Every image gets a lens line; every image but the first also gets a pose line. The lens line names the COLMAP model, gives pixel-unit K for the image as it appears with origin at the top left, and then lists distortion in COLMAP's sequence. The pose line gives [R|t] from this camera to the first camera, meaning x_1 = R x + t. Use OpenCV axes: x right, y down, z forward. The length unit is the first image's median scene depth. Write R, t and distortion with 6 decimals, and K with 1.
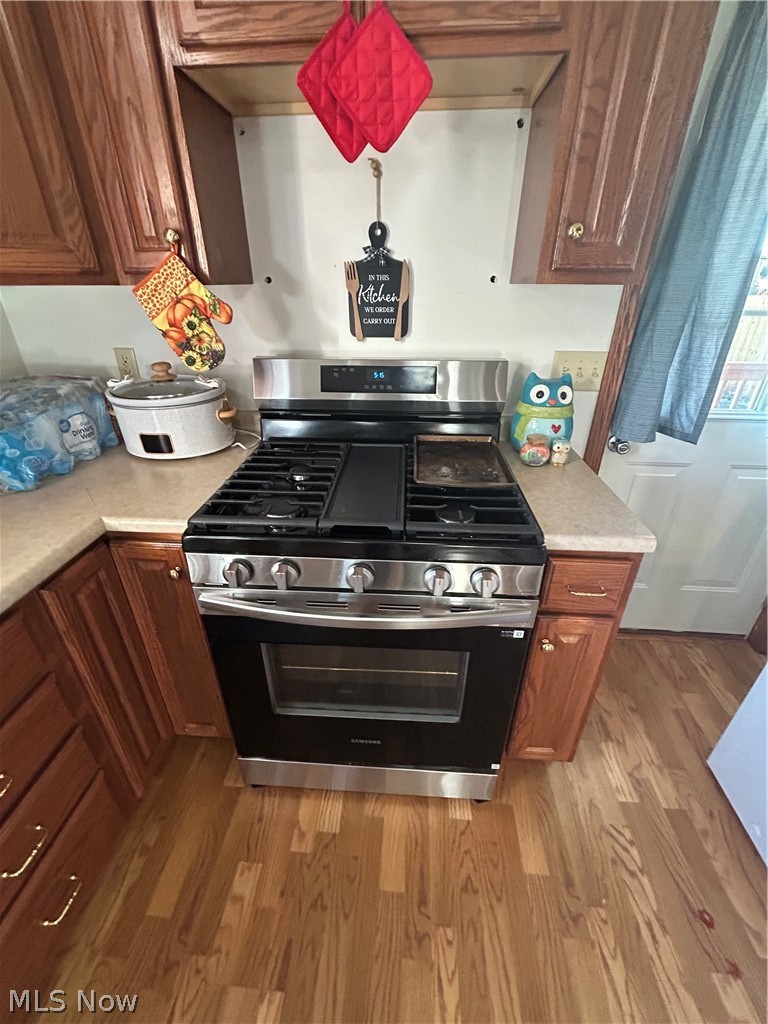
lens RADIAL K [[424.8, 0, 374.4], [0, 424.8, 516.5], [0, 0, 1]] dist [0.001063, -0.001158]
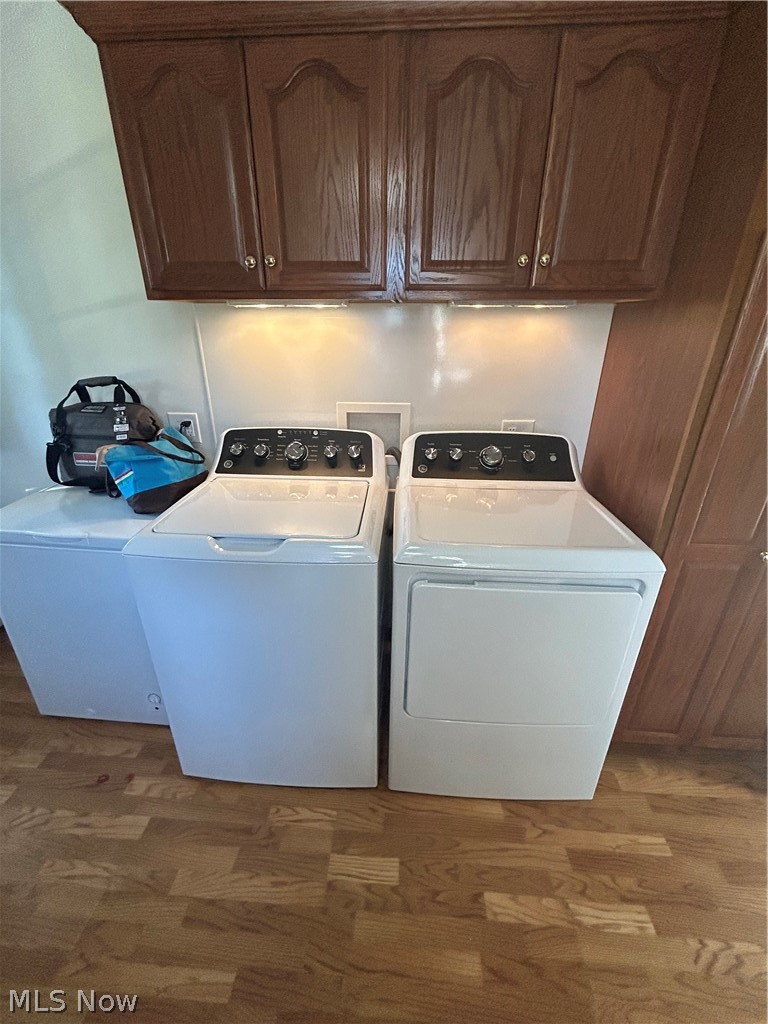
lens RADIAL K [[424.8, 0, 379.3], [0, 424.8, 509.6], [0, 0, 1]] dist [0.001063, -0.001158]
pose [[-0.023751, -0.401168, 0.915697, -0.141281], [0.462930, 0.807422, 0.365740, 0.123721], [-0.886077, 0.432590, 0.166535, -0.367727]]
